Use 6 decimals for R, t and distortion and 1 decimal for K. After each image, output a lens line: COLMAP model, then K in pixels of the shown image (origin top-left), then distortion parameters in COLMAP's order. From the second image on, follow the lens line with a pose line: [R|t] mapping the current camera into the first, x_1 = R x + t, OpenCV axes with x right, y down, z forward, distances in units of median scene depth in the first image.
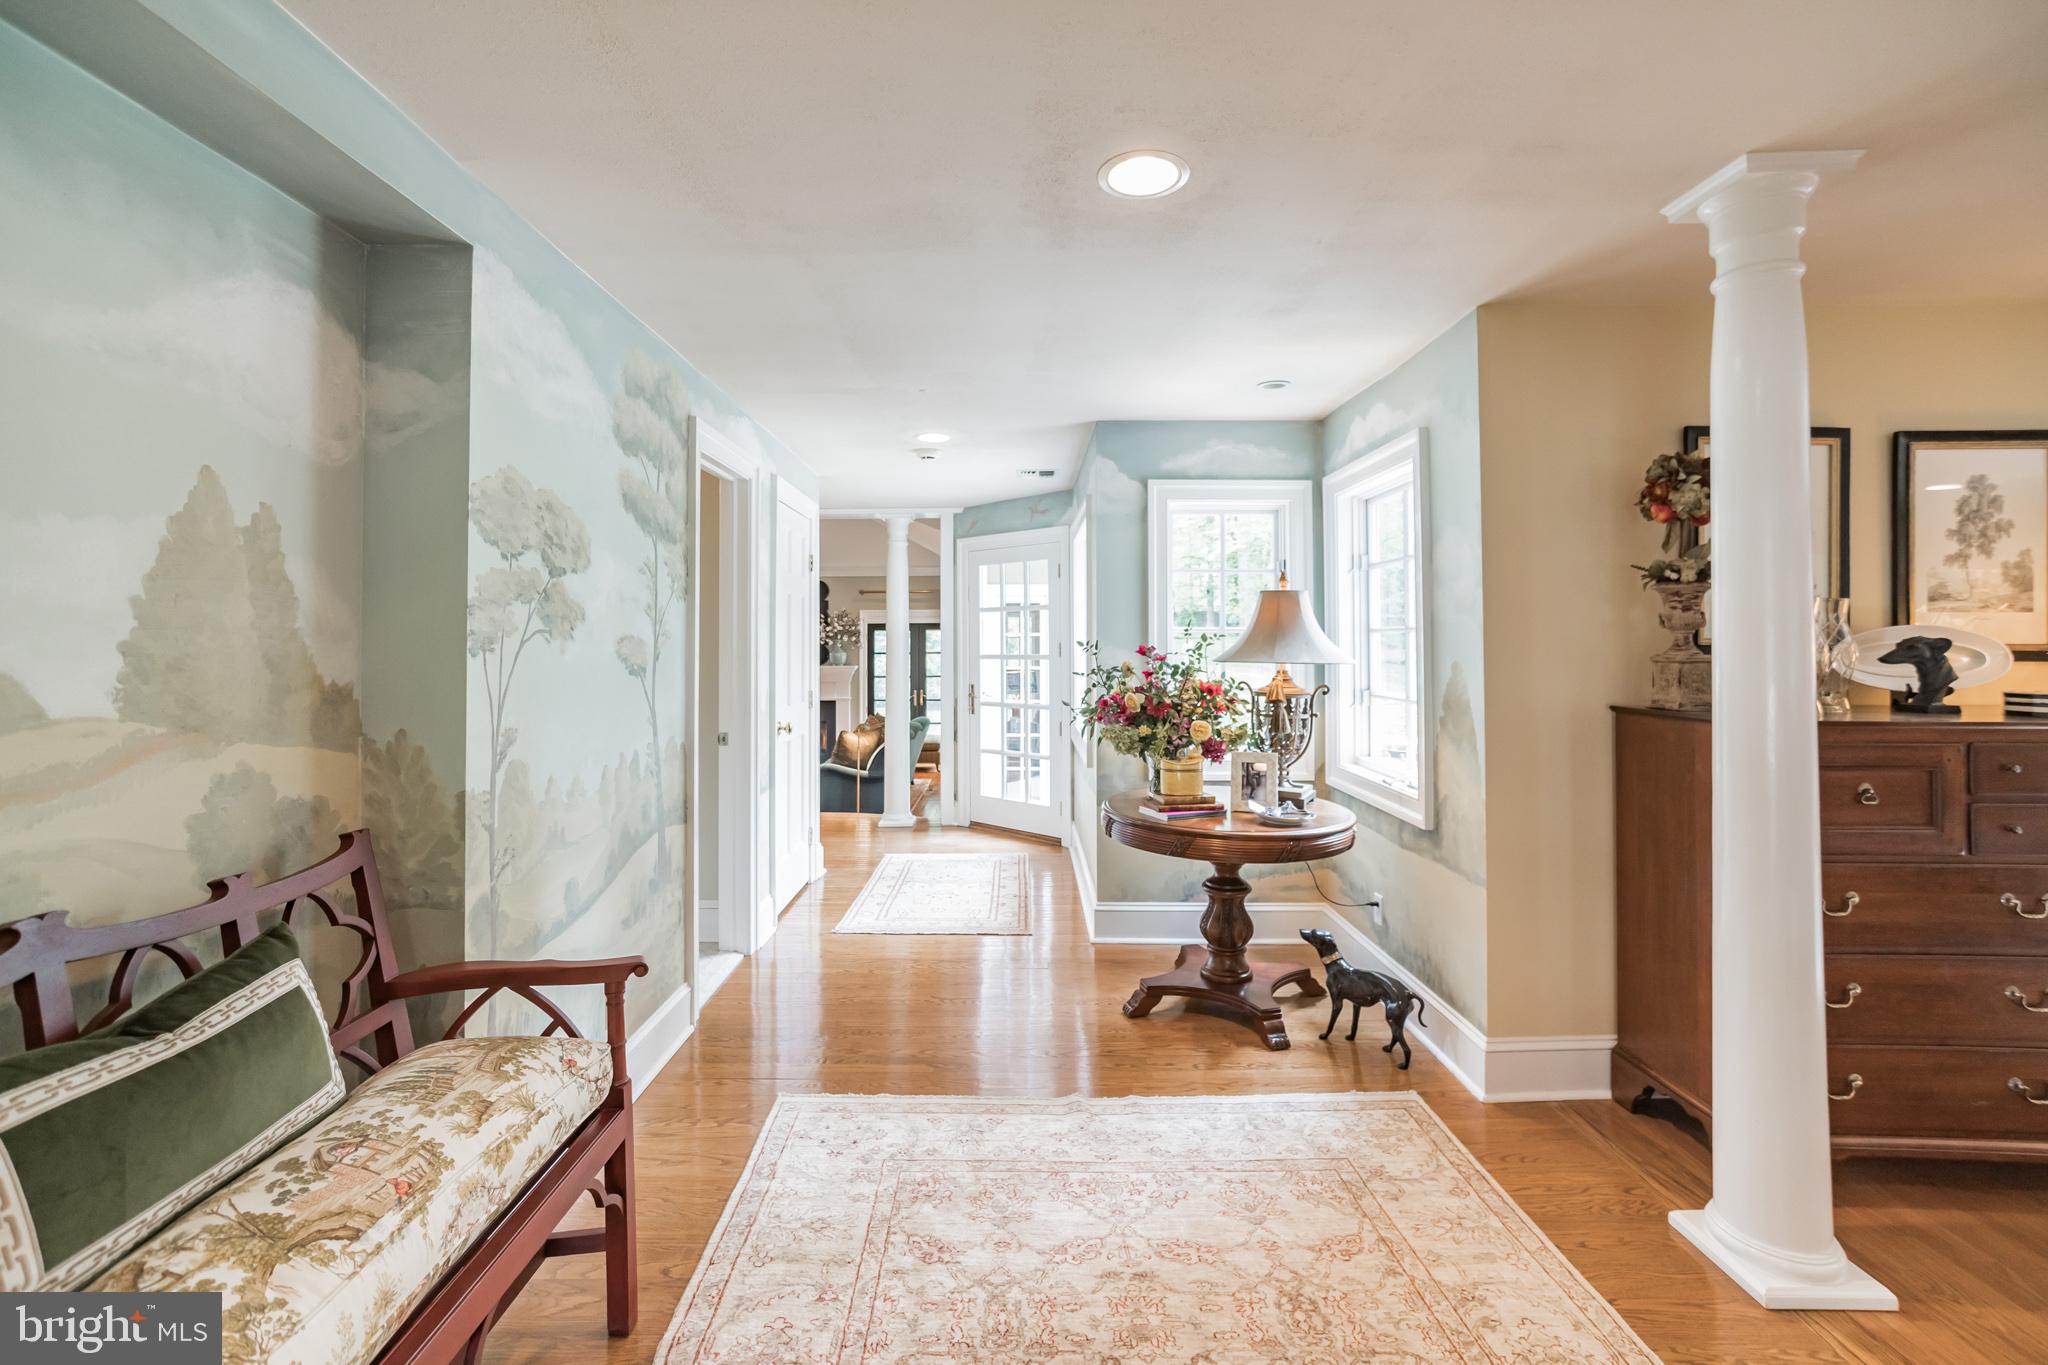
lens RADIAL K [[874.8, 0, 1018.4], [0, 874.8, 656.9], [0, 0, 1]] dist [0.001533, 0.000571]
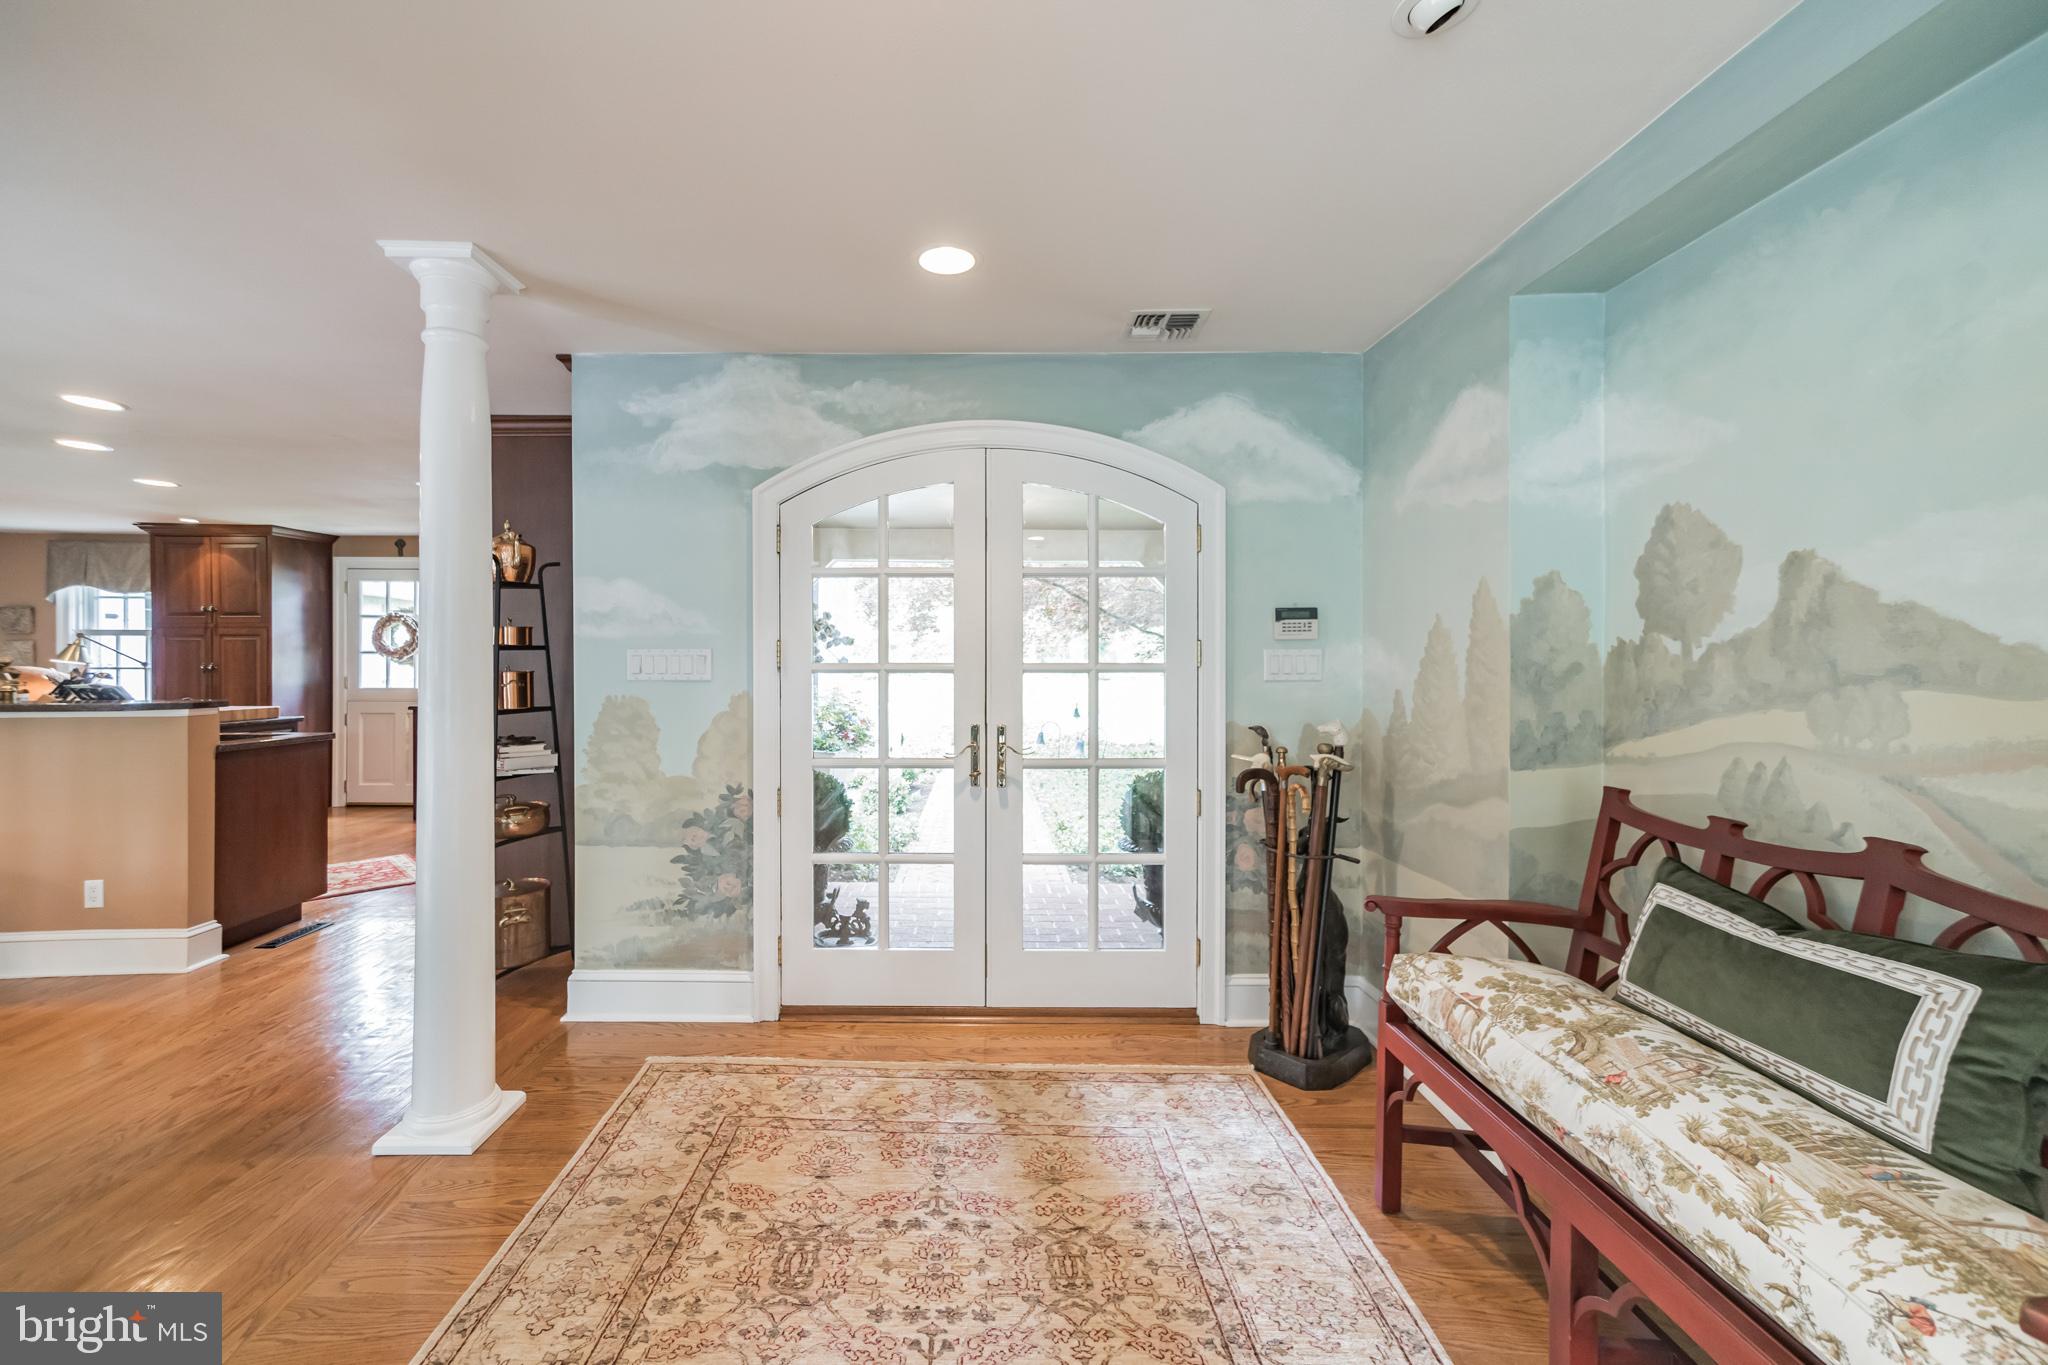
lens RADIAL K [[795.3, 0, 1020.2], [0, 795.3, 663.7], [0, 0, 1]] dist [0.001427, 0.000366]
pose [[-0.999397, 0.002531, -0.034623, 0.133772], [0.002031, 0.999893, 0.014467, 0.025591], [0.034656, 0.014387, -0.999296, 1.983402]]
